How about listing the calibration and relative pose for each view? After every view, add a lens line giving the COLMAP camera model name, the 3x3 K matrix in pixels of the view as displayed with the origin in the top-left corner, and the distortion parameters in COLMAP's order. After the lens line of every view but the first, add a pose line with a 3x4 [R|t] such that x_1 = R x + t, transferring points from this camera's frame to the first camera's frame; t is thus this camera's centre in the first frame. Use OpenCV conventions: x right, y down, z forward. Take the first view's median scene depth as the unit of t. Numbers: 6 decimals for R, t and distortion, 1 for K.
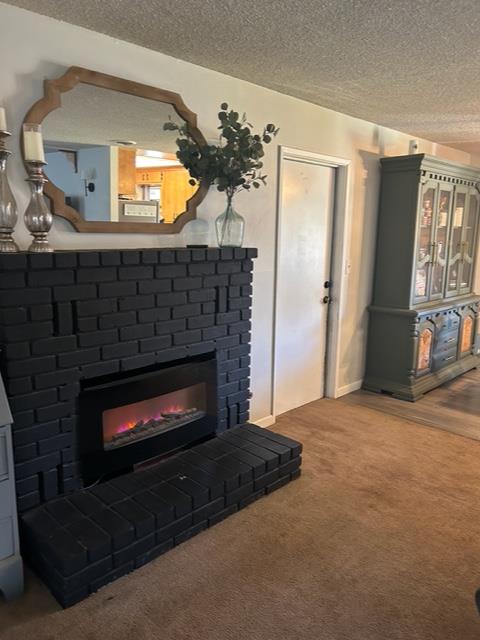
lens RADIAL K [[484.8, 0, 241.1], [0, 484.8, 319.5], [0, 0, 1]] dist [0.051942, -0.050083]
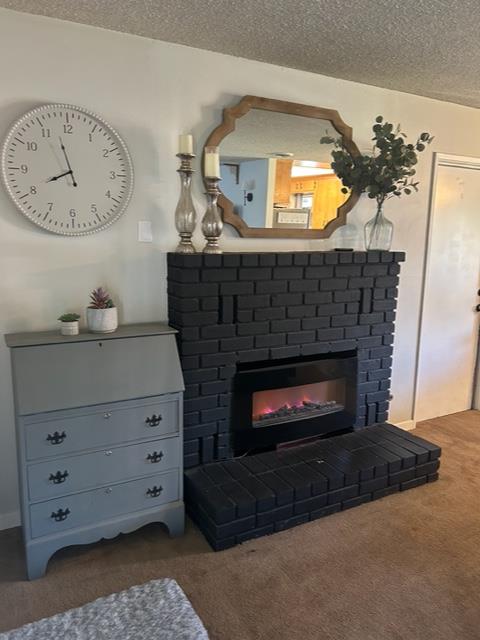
lens RADIAL K [[484.8, 0, 240.7], [0, 484.8, 320.7], [0, 0, 1]] dist [0.051942, -0.050083]
pose [[0.955222, 0.053775, -0.290962, 0.010819], [-0.057119, 0.998363, -0.003004, 0.022620], [0.290324, 0.019489, 0.956730, -0.098230]]
